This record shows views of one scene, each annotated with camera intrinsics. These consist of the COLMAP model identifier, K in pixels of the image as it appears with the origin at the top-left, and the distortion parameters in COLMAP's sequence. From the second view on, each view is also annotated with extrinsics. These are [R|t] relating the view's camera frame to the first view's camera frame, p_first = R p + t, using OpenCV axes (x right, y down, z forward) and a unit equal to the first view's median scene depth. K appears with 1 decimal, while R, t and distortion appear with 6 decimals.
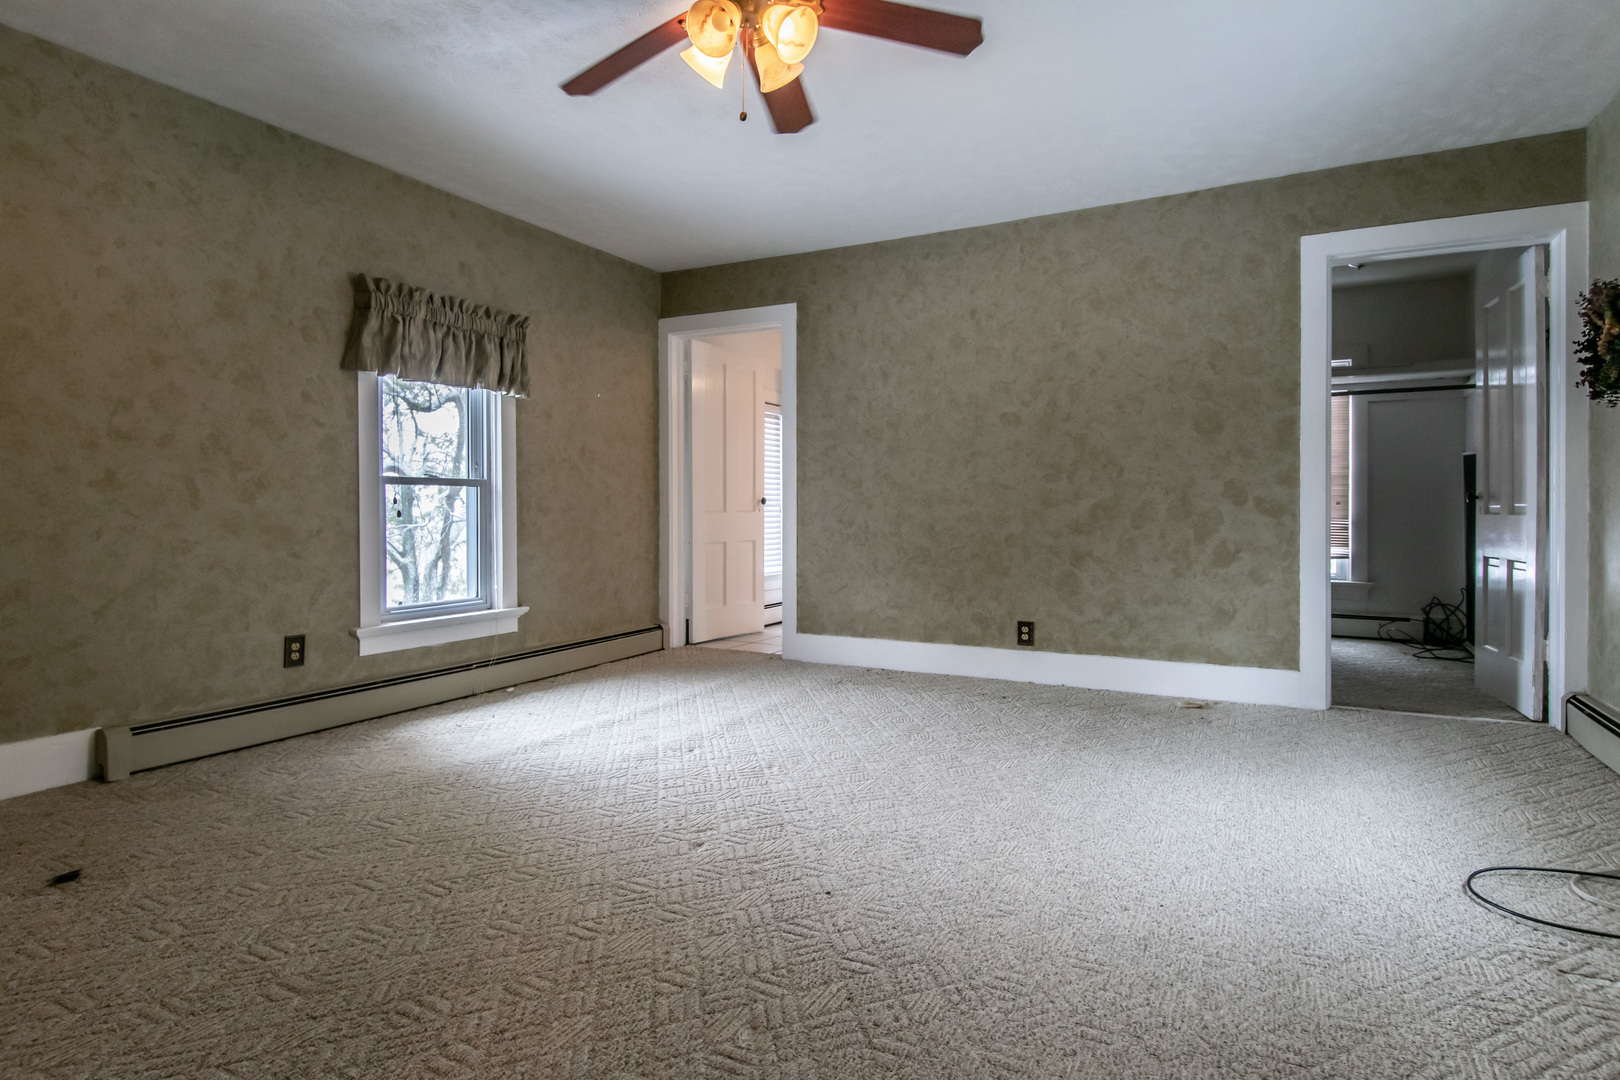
lens RADIAL K [[866.5, 0, 806.1], [0, 866.5, 523.1], [0, 0, 1]] dist [0.009026, -0.007781]
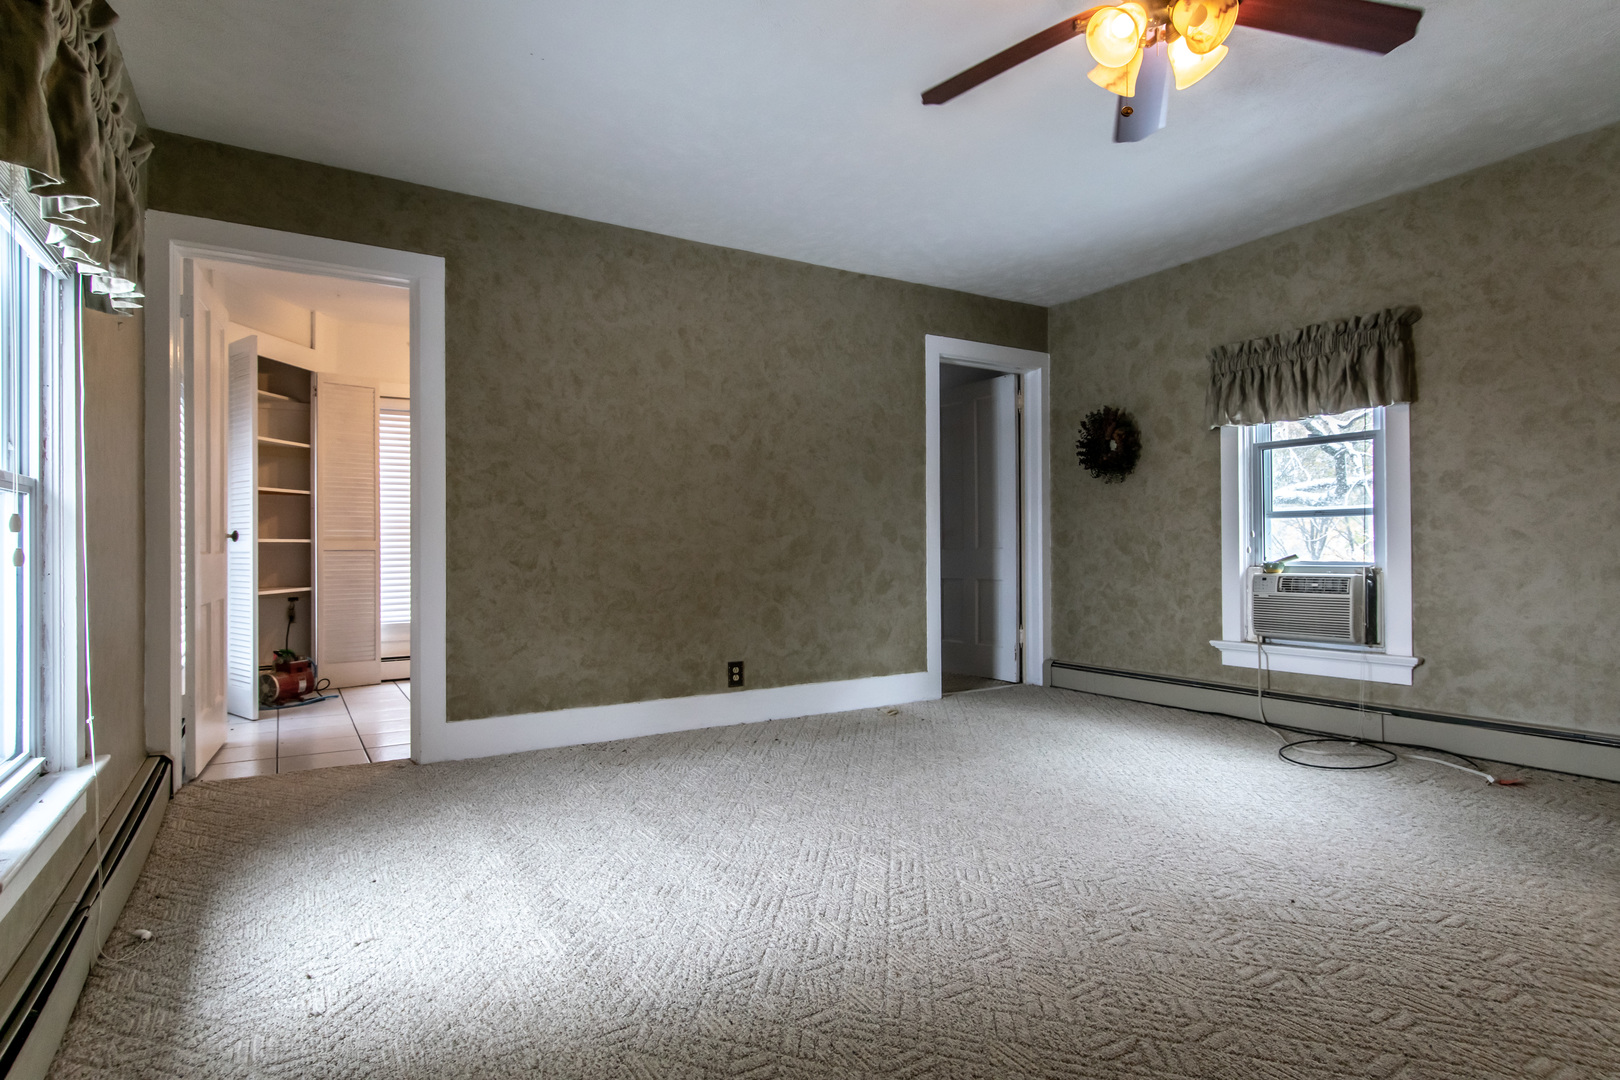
lens RADIAL K [[866.5, 0, 811.0], [0, 866.5, 547.1], [0, 0, 1]] dist [0.009026, -0.007781]
pose [[0.501174, -0.002297, 0.865343, -0.548991], [0.018582, 0.999794, -0.008108, -0.005542], [-0.865147, 0.020143, 0.501114, 0.442664]]
